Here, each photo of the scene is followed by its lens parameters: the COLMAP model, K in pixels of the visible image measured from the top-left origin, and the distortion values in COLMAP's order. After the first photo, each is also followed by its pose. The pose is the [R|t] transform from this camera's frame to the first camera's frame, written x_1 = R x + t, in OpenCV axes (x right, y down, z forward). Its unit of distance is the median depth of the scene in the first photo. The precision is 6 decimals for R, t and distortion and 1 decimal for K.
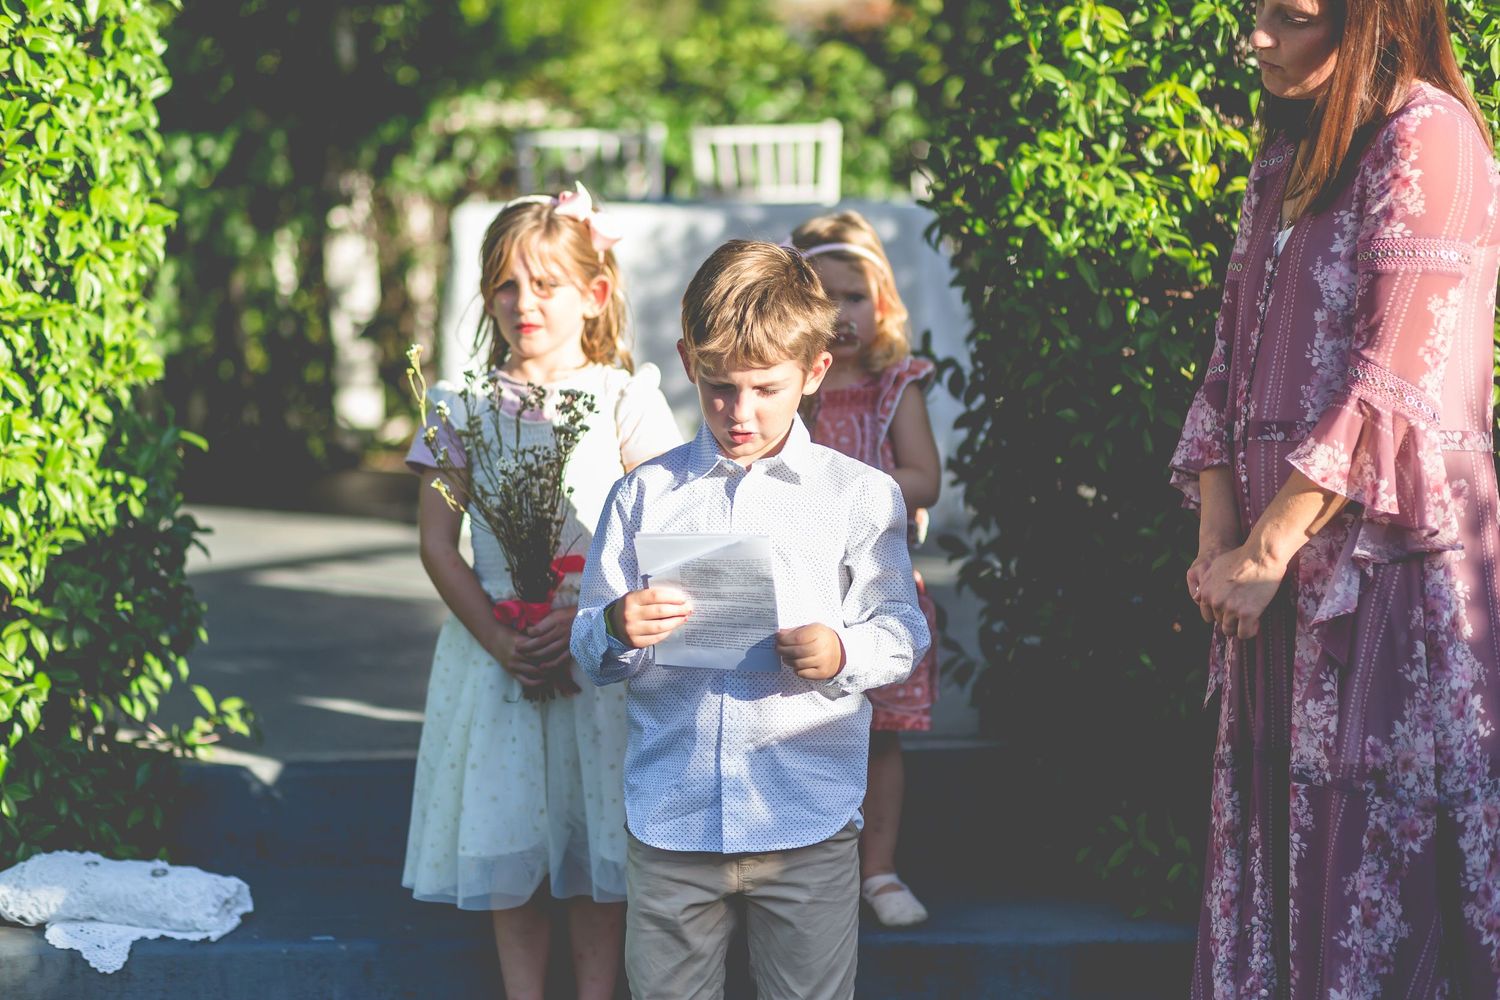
lens RADIAL K [[3709.1, 0, 749.9], [0, 3709.1, 500.3], [0, 0, 1]] dist [0.067301, 0.000000]
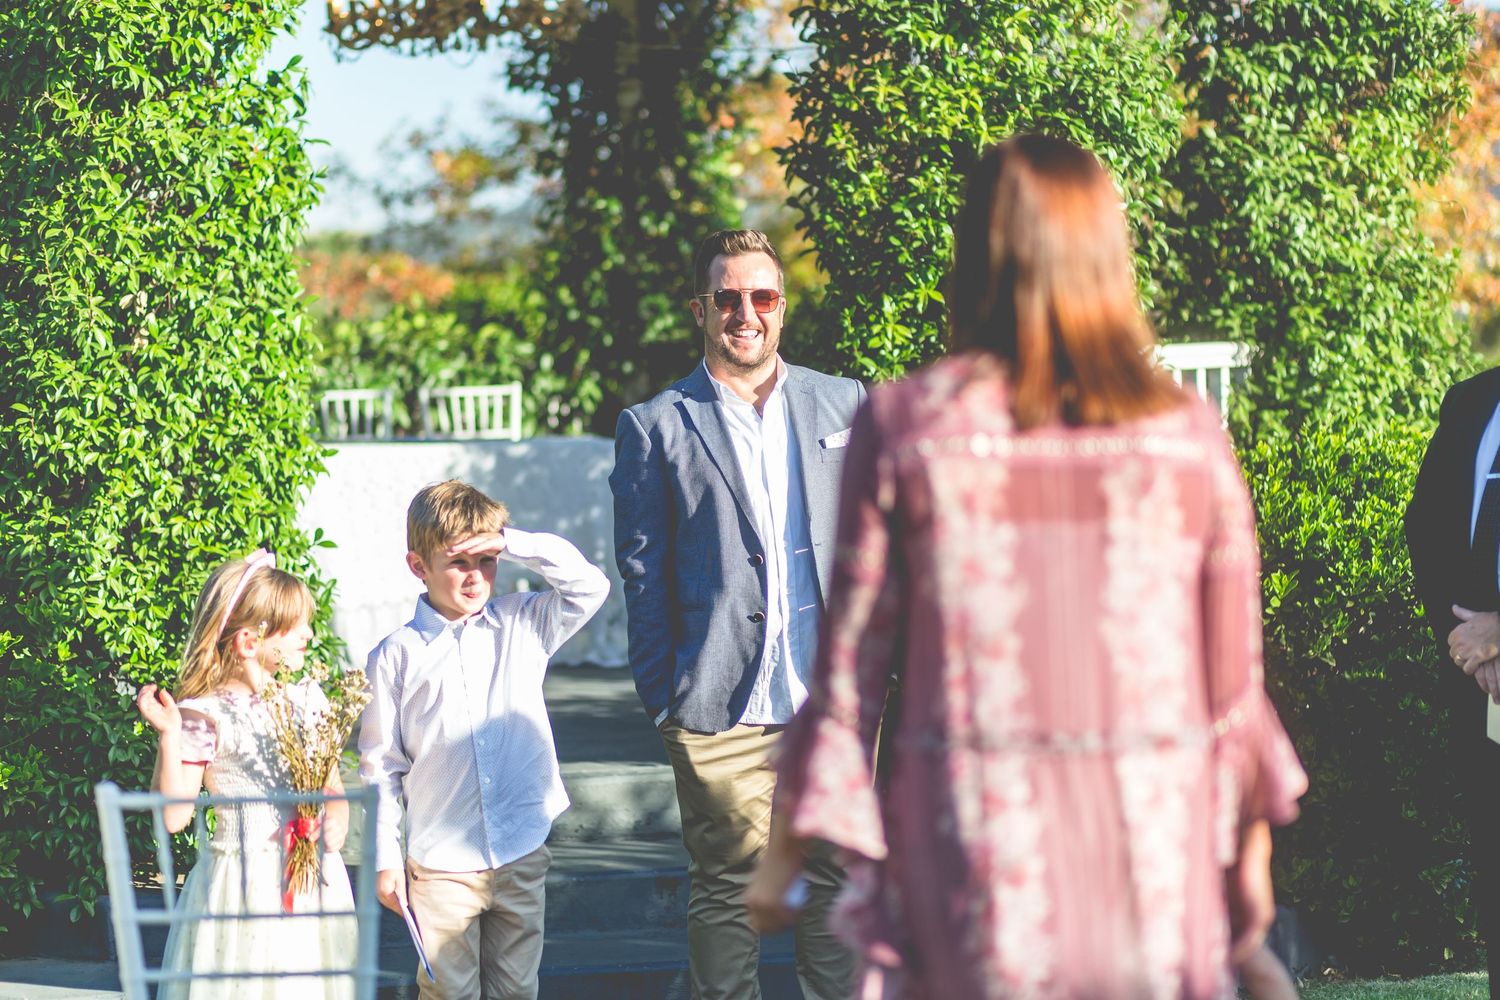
lens RADIAL K [[3709.1, 0, 749.7], [0, 3709.1, 501.6], [0, 0, 1]] dist [0.067301, 0.000000]
pose [[0.976596, -0.015485, 0.214522, -0.338437], [0.029065, 0.997758, -0.060293, 0.052380], [-0.213107, 0.065117, 0.974857, -0.665970]]
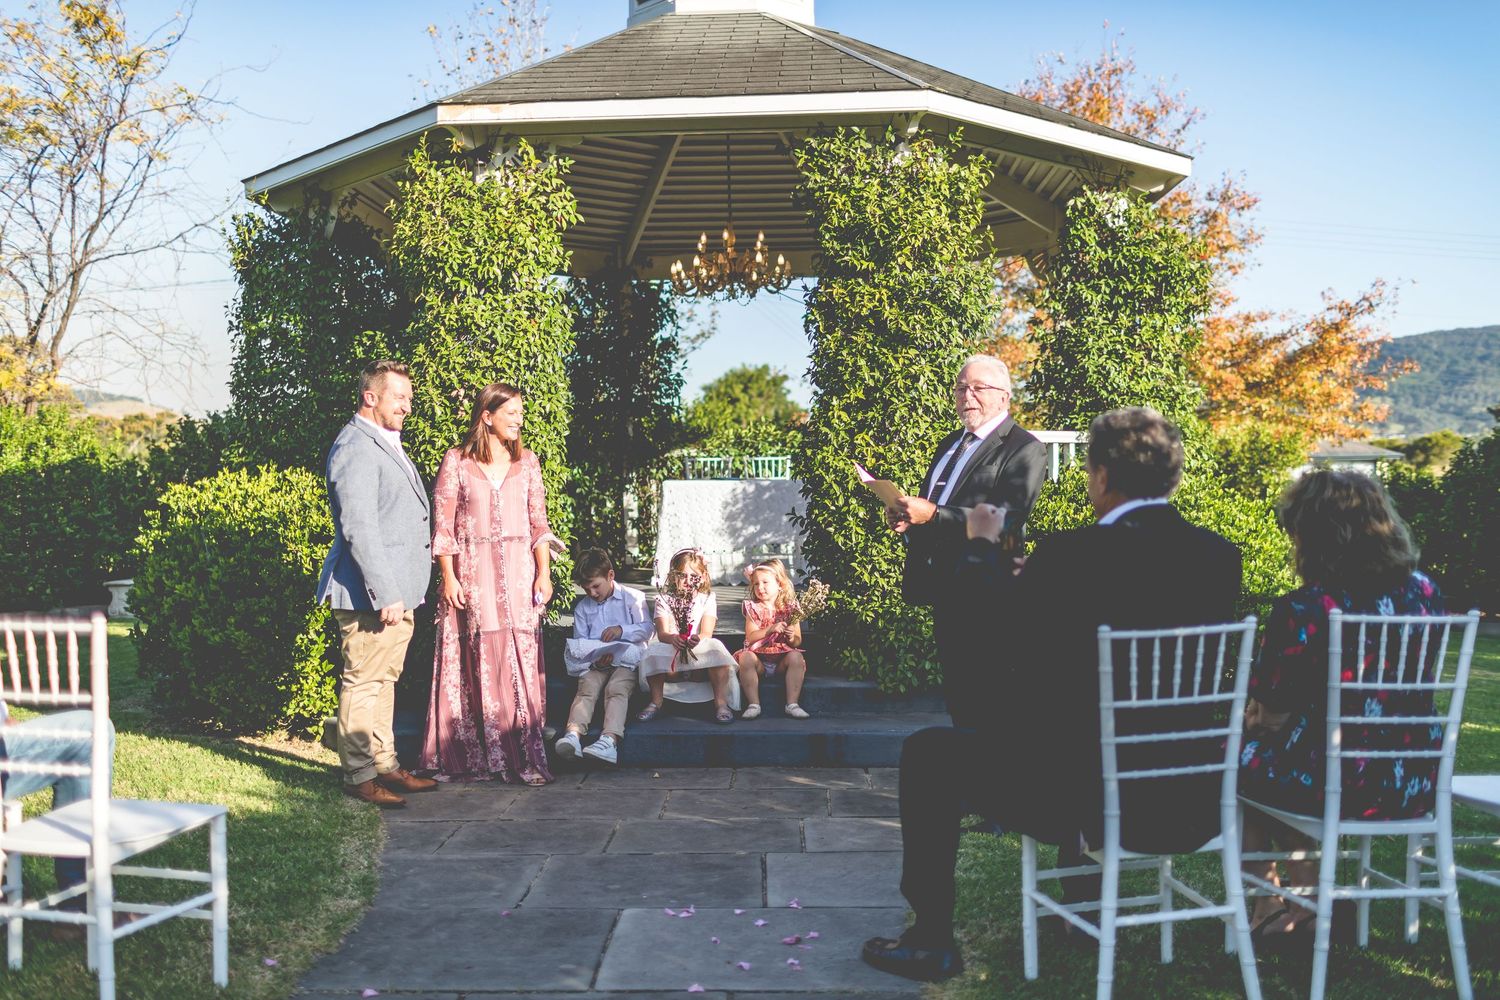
lens RADIAL K [[1479.7, 0, 753.5], [0, 1479.7, 493.3], [0, 0, 1]] dist [0.009378, 0.000000]
pose [[0.999391, 0.010575, -0.033258, 0.058646], [-0.013464, 0.996039, -0.087888, 0.062254], [0.032197, 0.088283, 0.995575, -0.342075]]
